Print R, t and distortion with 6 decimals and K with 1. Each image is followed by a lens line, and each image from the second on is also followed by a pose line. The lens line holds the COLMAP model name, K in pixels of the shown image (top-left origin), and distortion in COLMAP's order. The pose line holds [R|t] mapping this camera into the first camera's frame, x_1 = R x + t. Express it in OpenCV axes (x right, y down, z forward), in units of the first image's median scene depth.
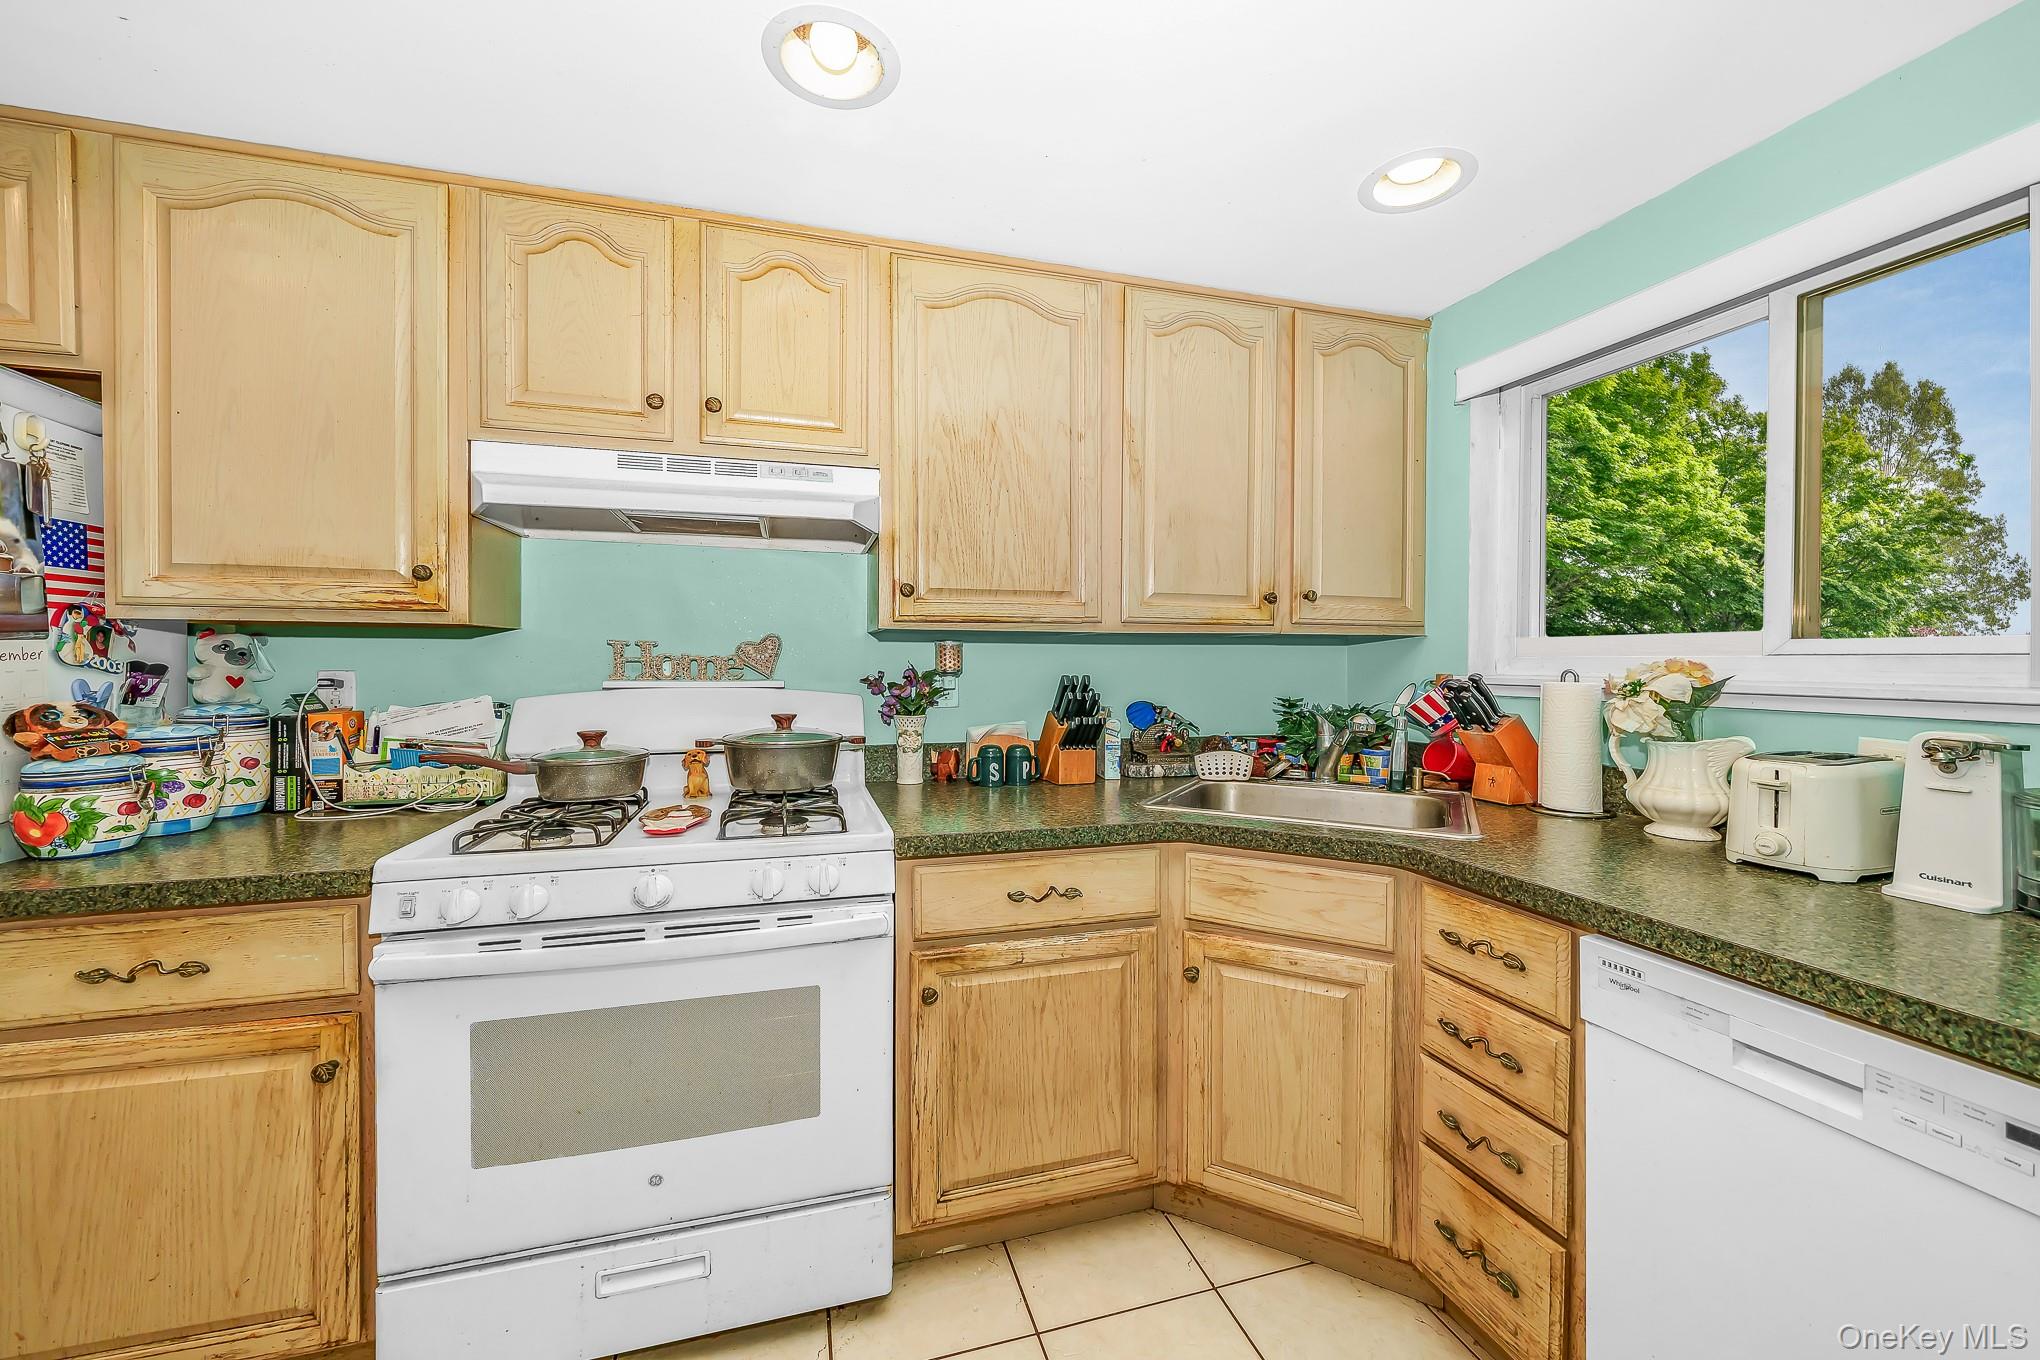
lens RADIAL K [[734.9, 0, 1020.0], [0, 734.9, 680.0], [0, 0, 1]] dist [-0.004832, -0.000030]
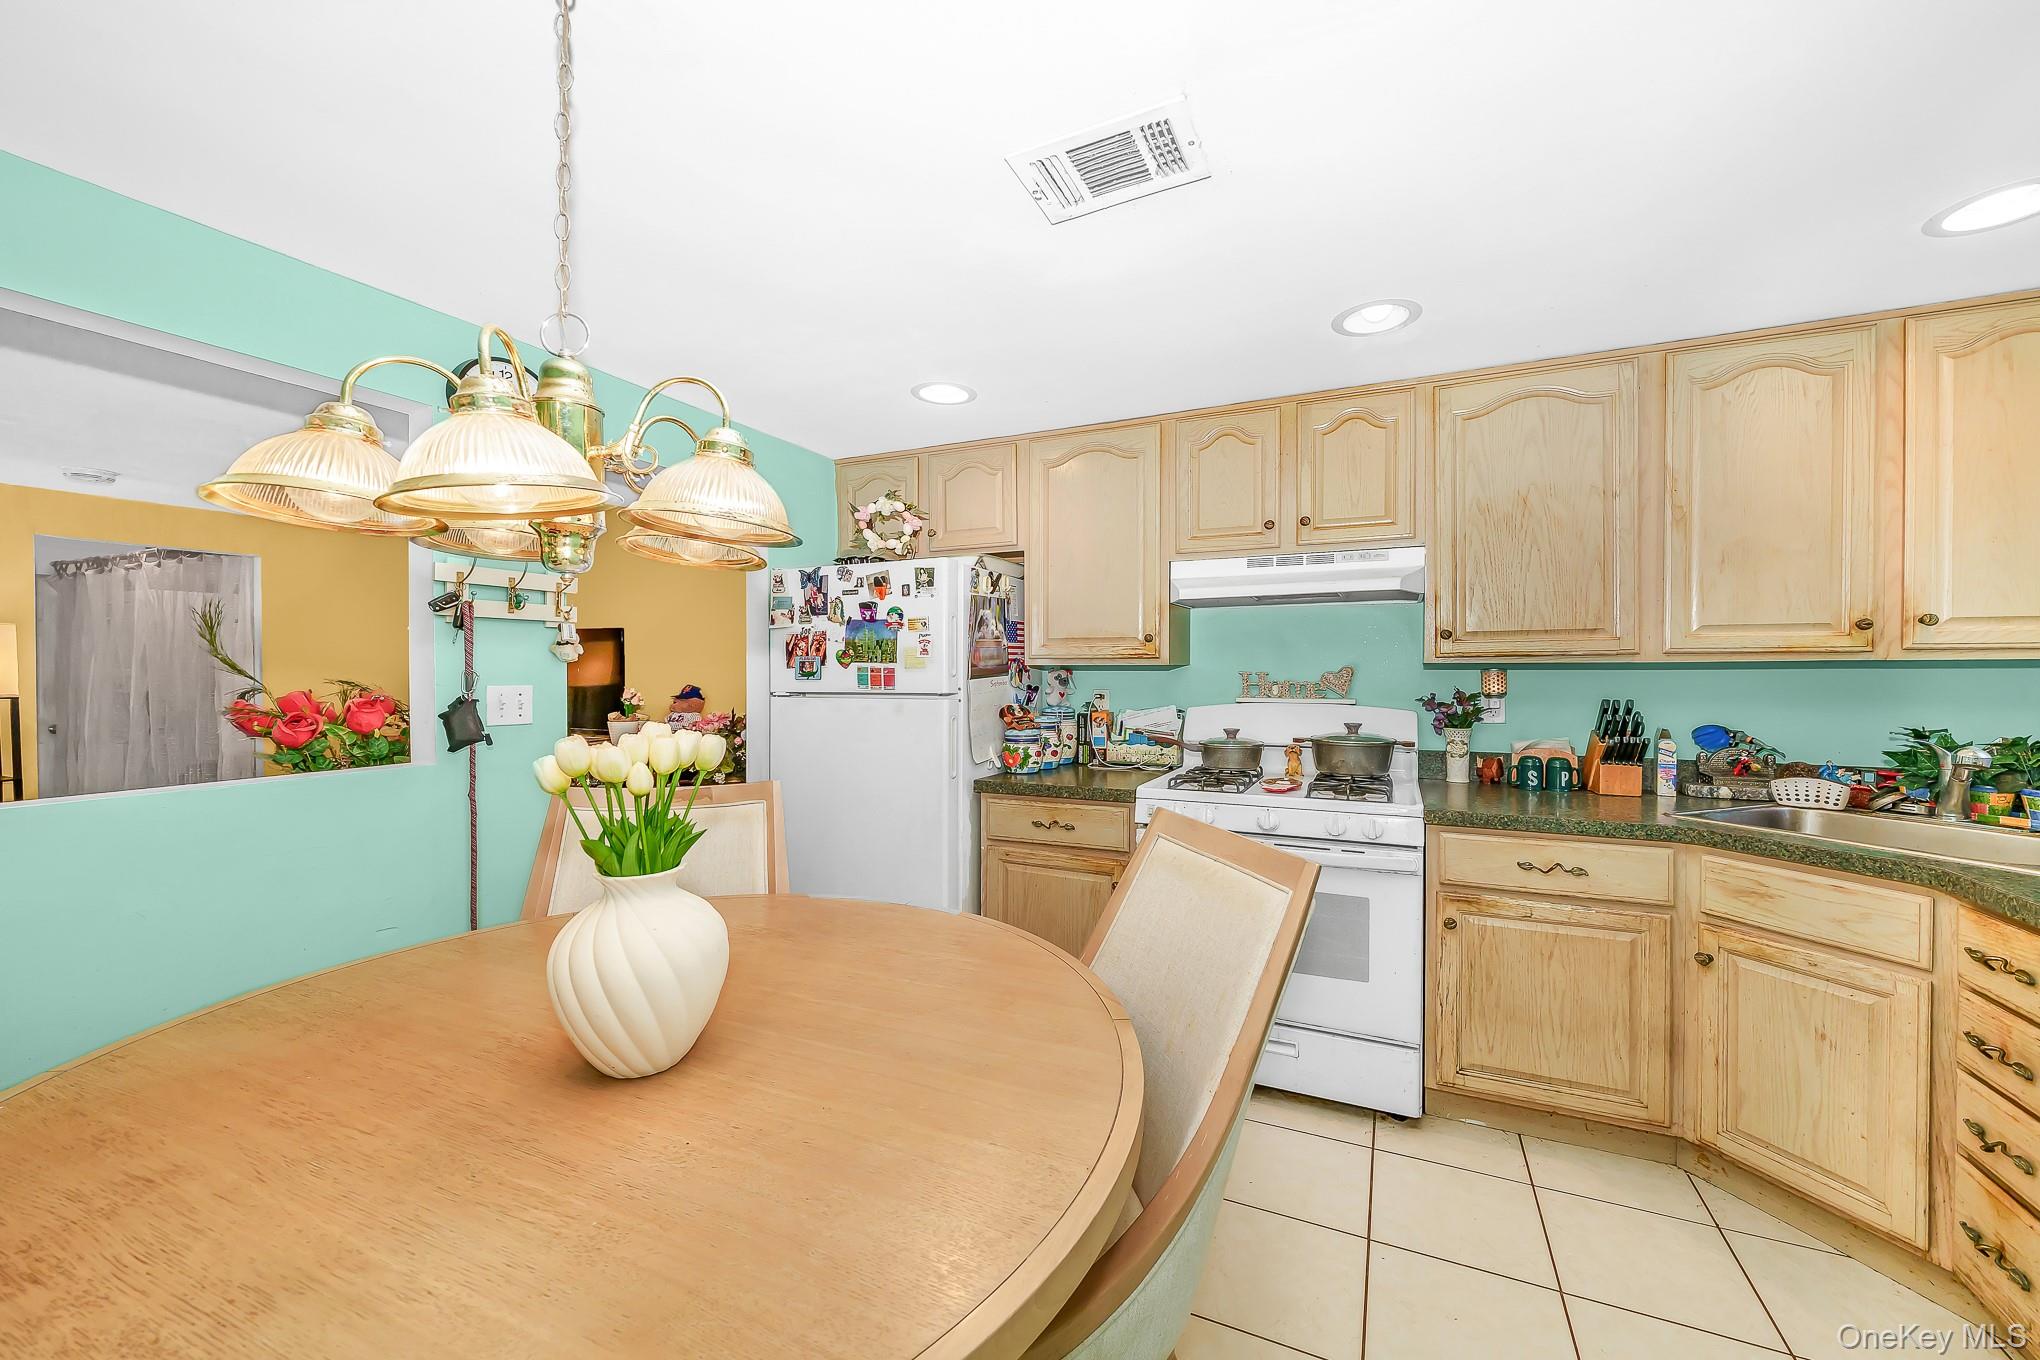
lens RADIAL K [[734.9, 0, 1020.0], [0, 734.9, 680.0], [0, 0, 1]] dist [-0.004832, -0.000030]
pose [[0.712297, -0.000345, -0.701878, 0.235111], [-0.009516, 0.999903, -0.010150, -0.017871], [0.701813, 0.013909, 0.712225, -0.509244]]
